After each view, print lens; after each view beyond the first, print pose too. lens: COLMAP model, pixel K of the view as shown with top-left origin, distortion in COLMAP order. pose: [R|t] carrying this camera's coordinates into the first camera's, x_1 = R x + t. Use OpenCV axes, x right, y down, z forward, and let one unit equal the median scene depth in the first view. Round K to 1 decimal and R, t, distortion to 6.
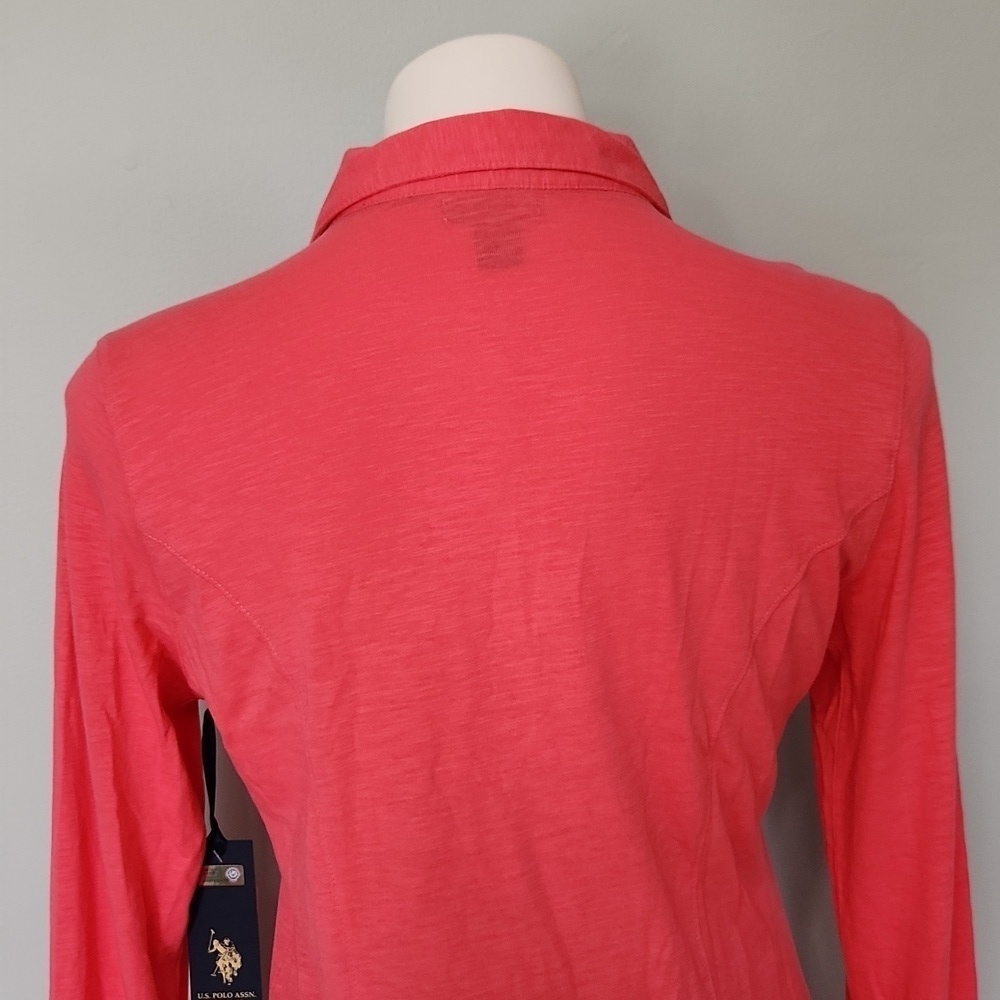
lens RADIAL K [[1403.1, 0, 493.3], [0, 1403.1, 512.1], [0, 0, 1]] dist [0.075480, -0.127889]
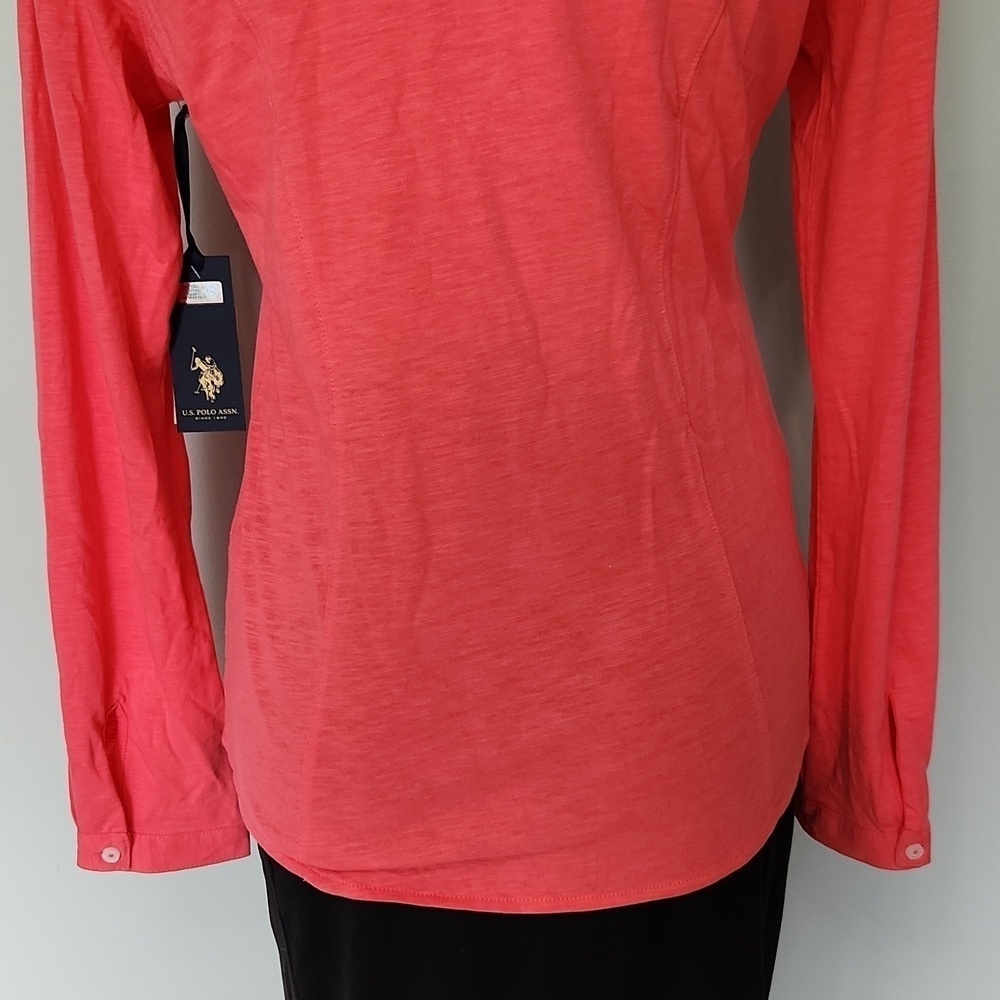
lens RADIAL K [[1403.1, 0, 493.3], [0, 1403.1, 512.1], [0, 0, 1]] dist [0.075480, -0.127889]
pose [[0.999856, 0.005154, -0.016195, 0.040506], [-0.002383, 0.986014, 0.166647, 0.278830], [0.016828, -0.166584, 0.985884, -0.024930]]
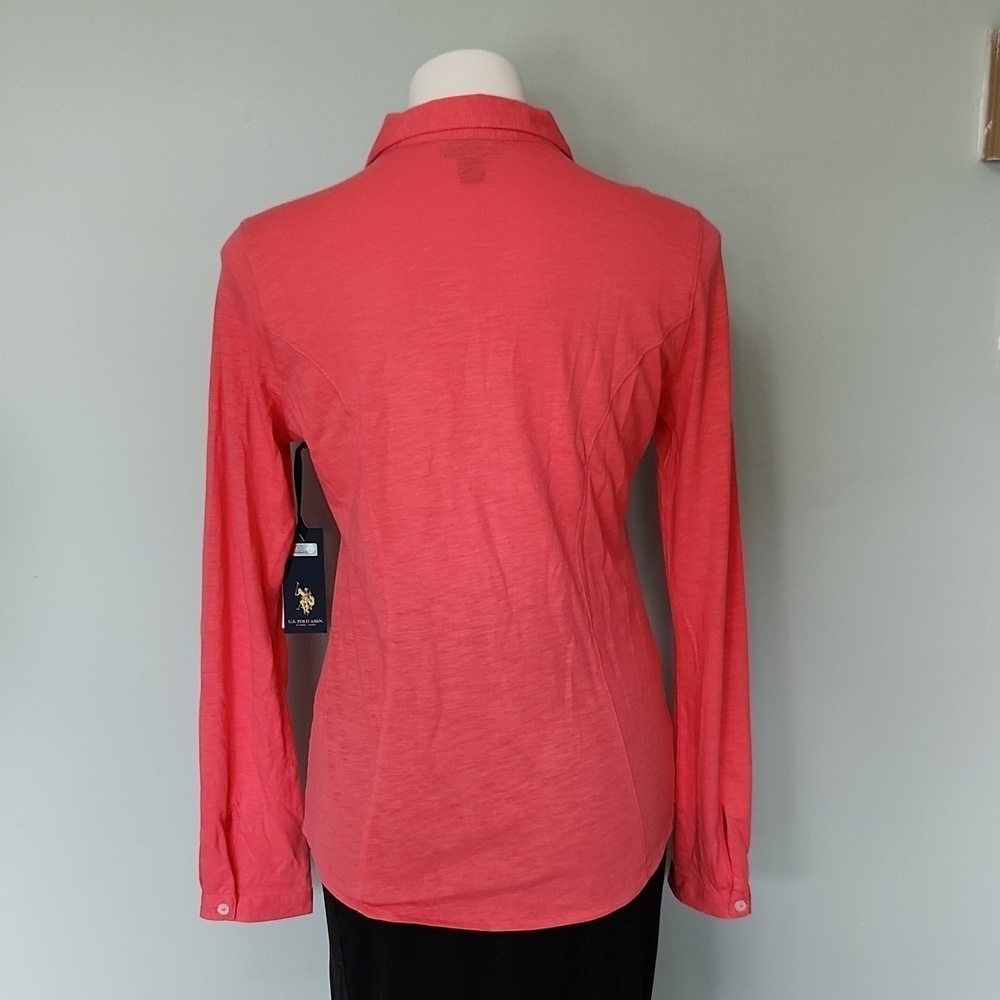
lens RADIAL K [[1341.0, 0, 522.3], [0, 1341.0, 517.6], [0, 0, 1]] dist [0.143841, -0.617976]
pose [[0.999558, 0.020587, 0.021458, 0.037630], [-0.021433, 0.998970, 0.040001, 0.171199], [-0.020612, -0.040443, 0.998969, -0.694393]]
